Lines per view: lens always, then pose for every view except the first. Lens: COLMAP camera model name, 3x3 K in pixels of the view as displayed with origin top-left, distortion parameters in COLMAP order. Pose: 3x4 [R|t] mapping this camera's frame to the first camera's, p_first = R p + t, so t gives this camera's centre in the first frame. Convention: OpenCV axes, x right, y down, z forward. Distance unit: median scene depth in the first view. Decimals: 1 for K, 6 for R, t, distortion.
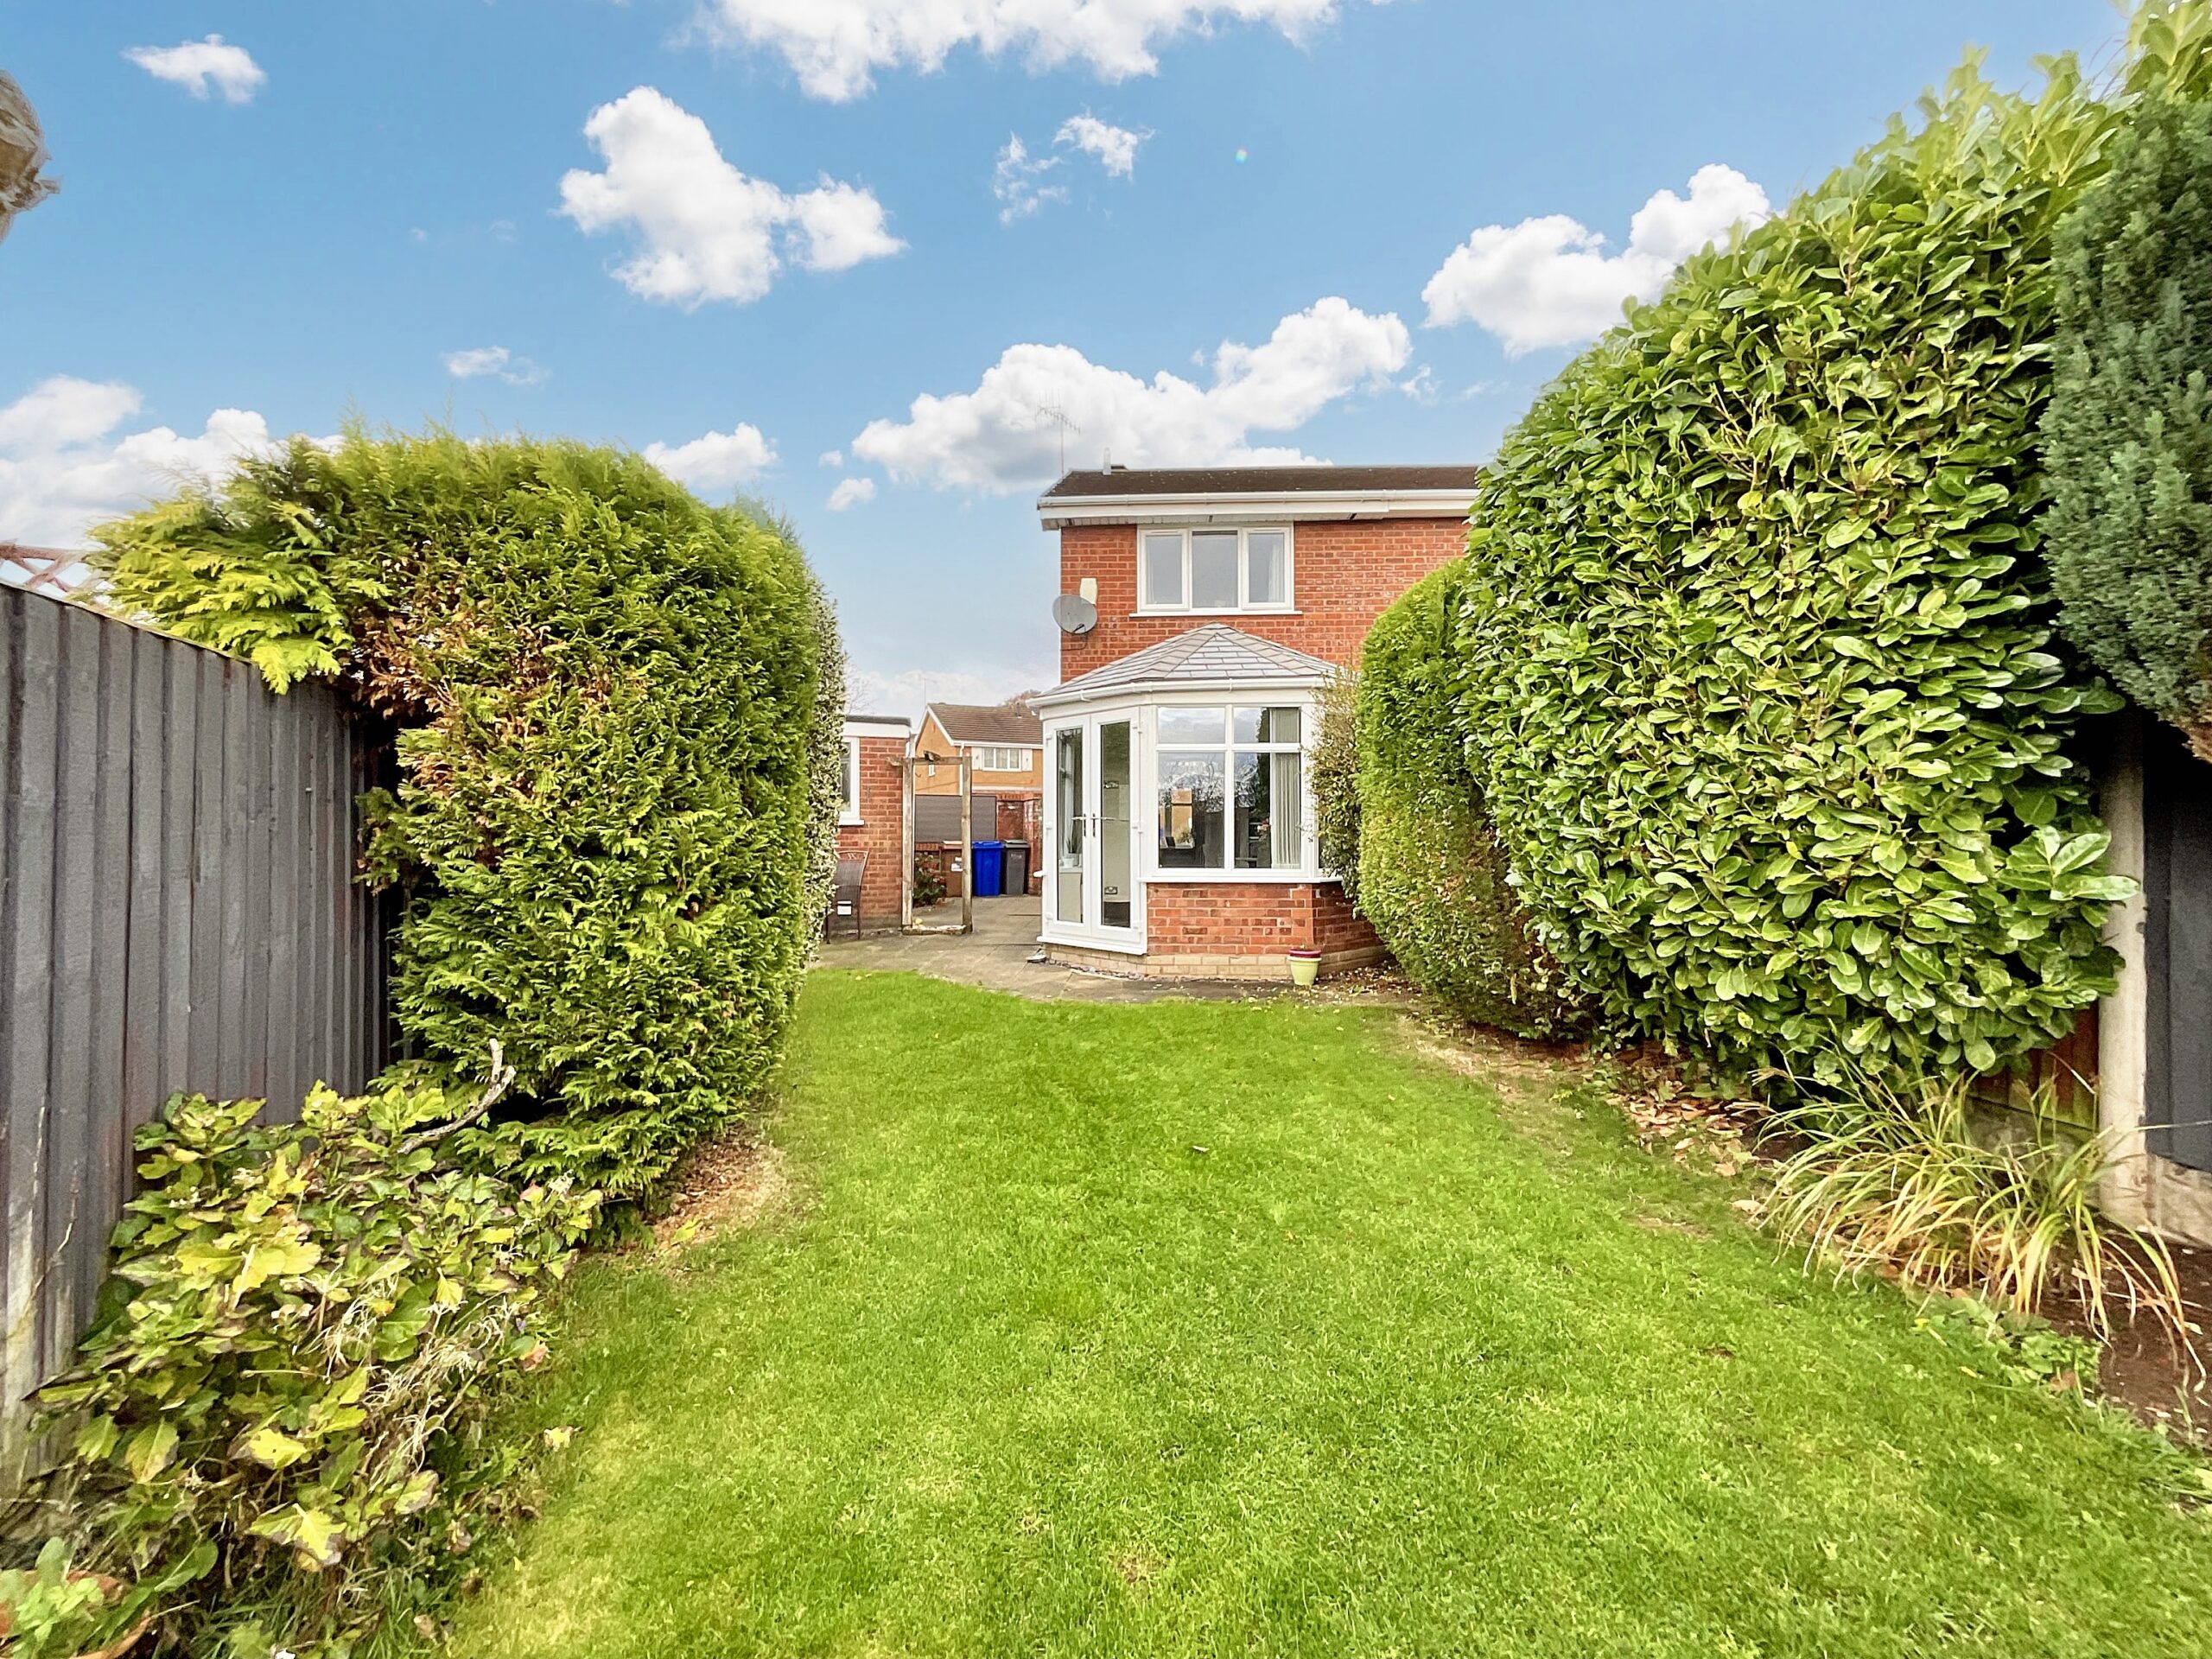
lens RADIAL K [[899.9, 0, 1095.3], [0, 899.9, 831.2], [0, 0, 1]] dist [-0.002172, 0.008255]
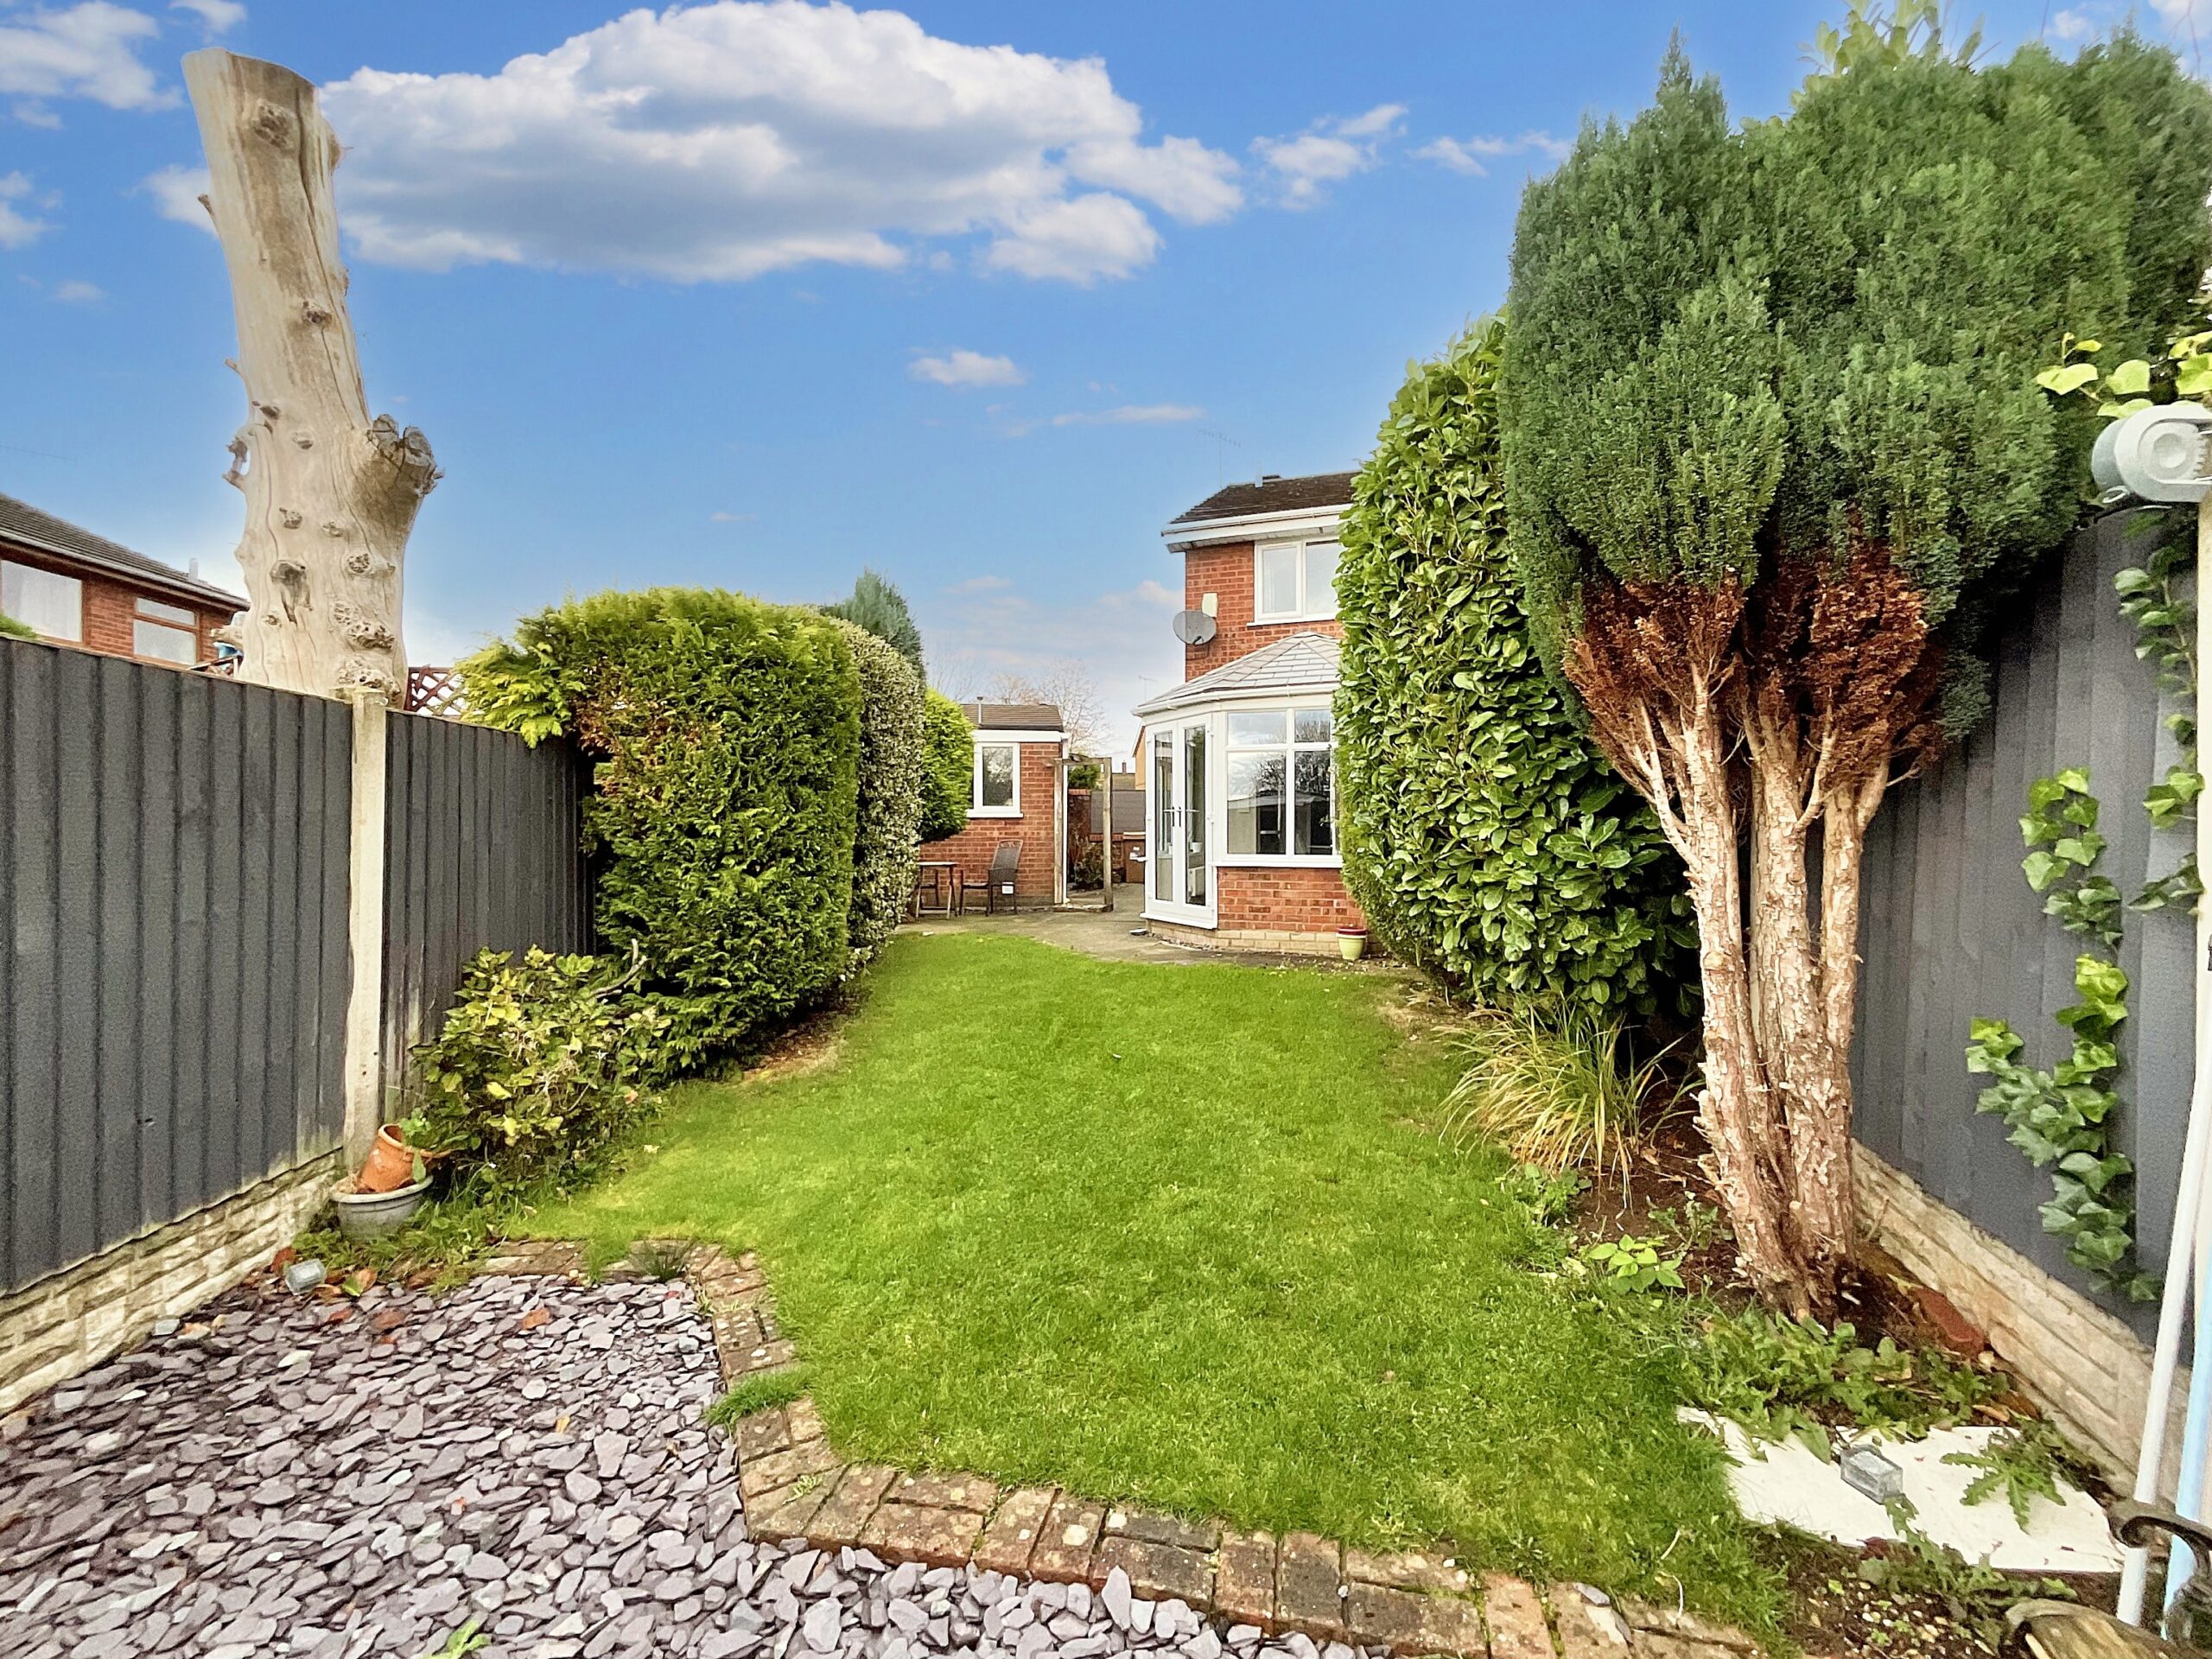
lens RADIAL K [[899.9, 0, 1095.3], [0, 899.9, 831.2], [0, 0, 1]] dist [-0.002172, 0.008255]
pose [[0.961695, -0.000148, -0.274122, 0.605225], [0.002438, 0.999965, 0.008015, 0.007131], [0.274112, -0.008376, 0.961661, -0.394862]]
